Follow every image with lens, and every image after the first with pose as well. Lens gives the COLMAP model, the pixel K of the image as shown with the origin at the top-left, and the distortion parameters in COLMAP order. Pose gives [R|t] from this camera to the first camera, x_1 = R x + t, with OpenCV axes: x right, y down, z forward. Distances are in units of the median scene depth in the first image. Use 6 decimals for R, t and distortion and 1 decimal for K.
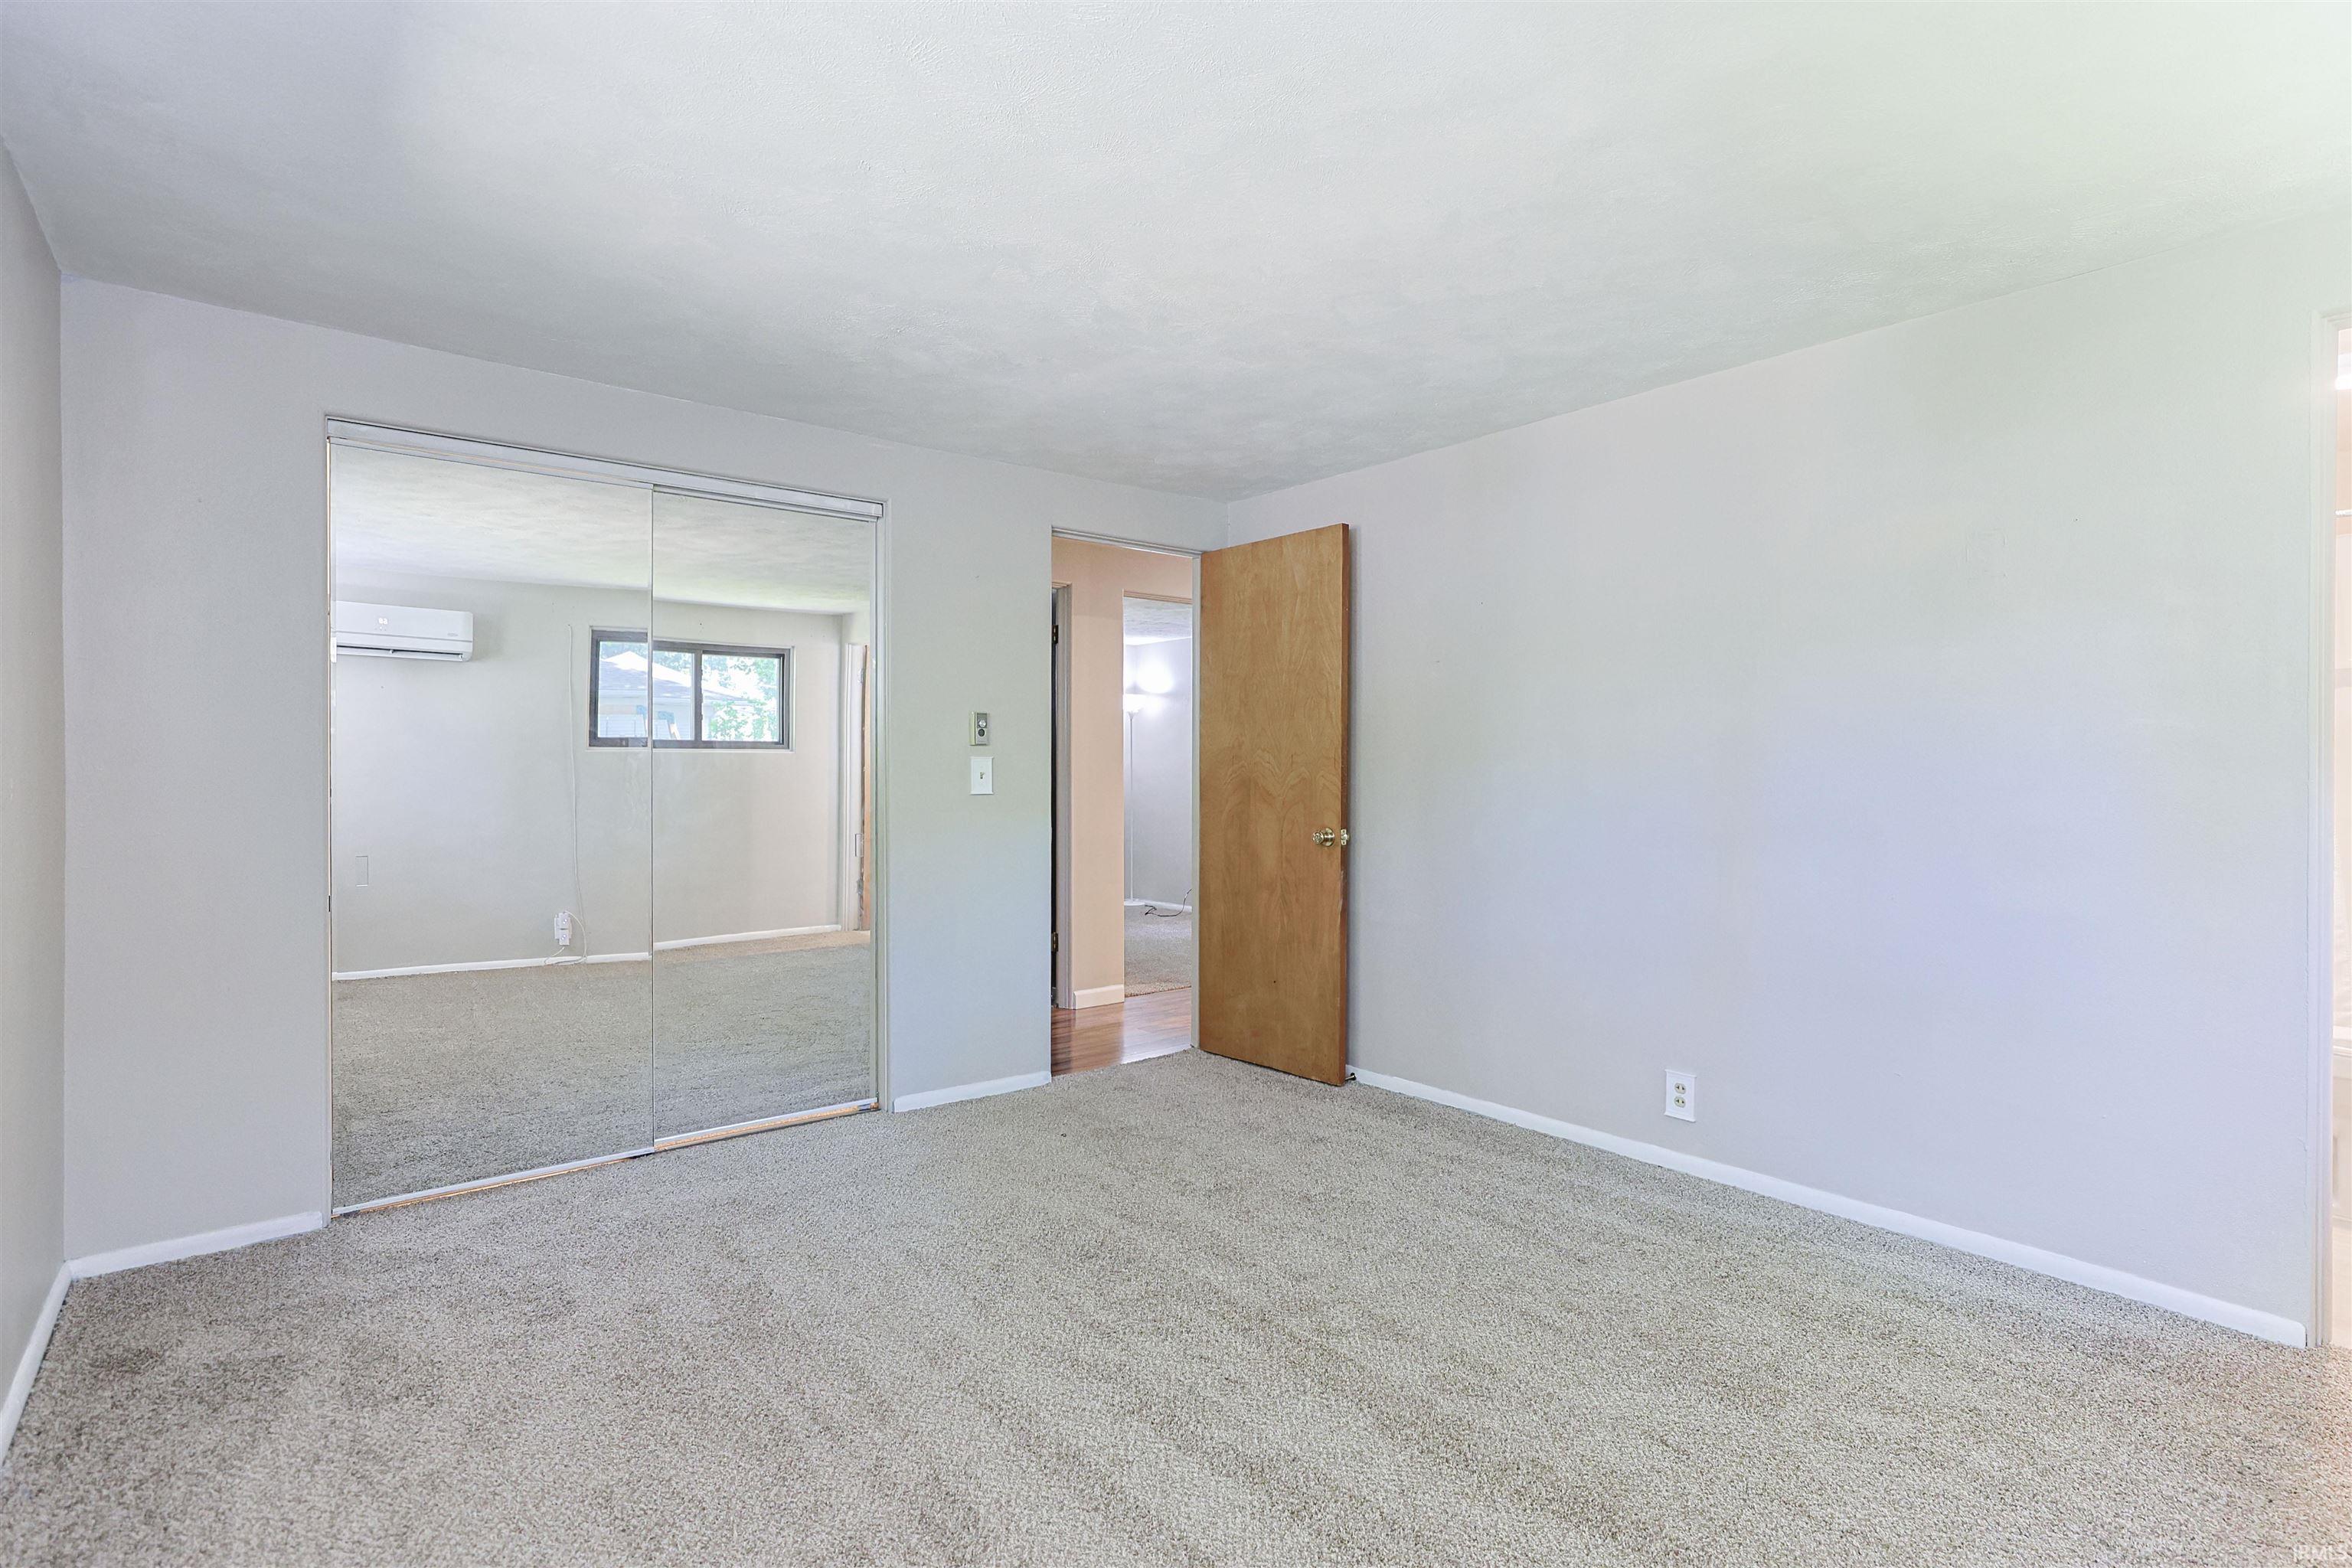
lens RADIAL K [[1157.1, 0, 1200.1], [0, 1157.1, 793.4], [0, 0, 1]] dist [-0.001633, -0.000302]
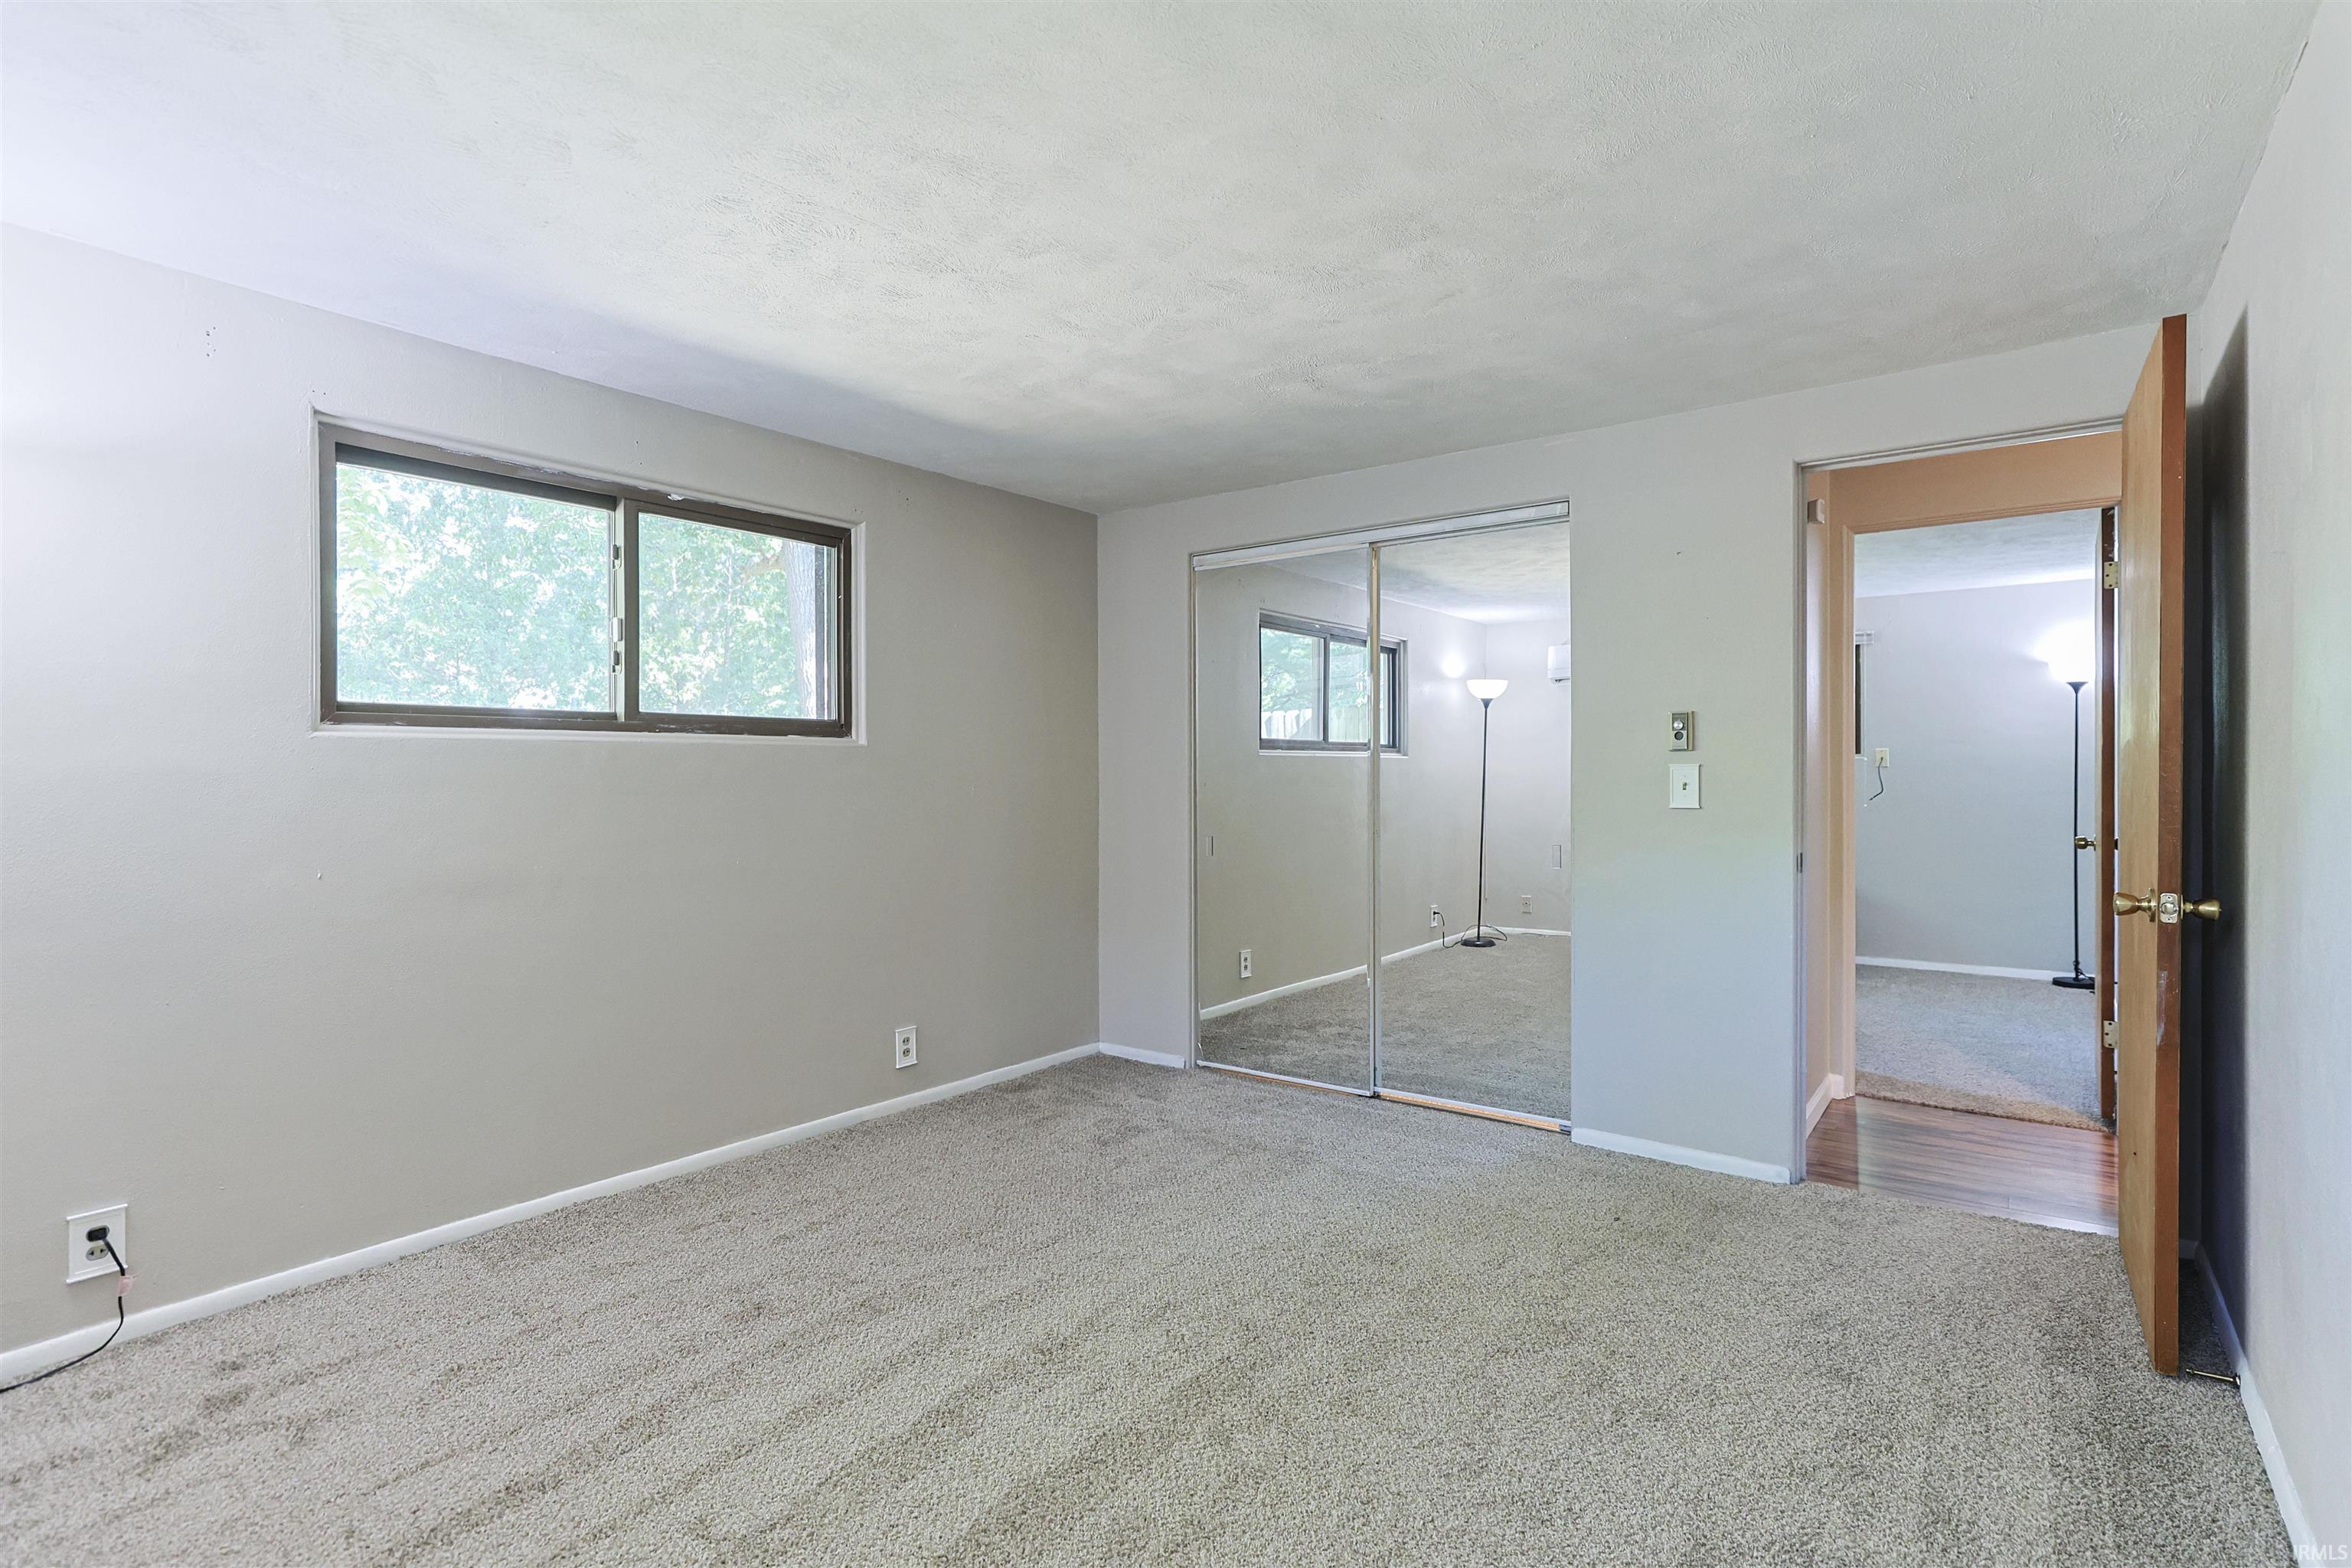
lens RADIAL K [[1157.1, 0, 1200.1], [0, 1157.1, 793.4], [0, 0, 1]] dist [-0.001633, -0.000302]
pose [[0.235692, 0.014817, -0.971715, 0.588502], [-0.018462, 0.999772, 0.010767, -0.013613], [0.971652, 0.015402, 0.235911, 0.485144]]
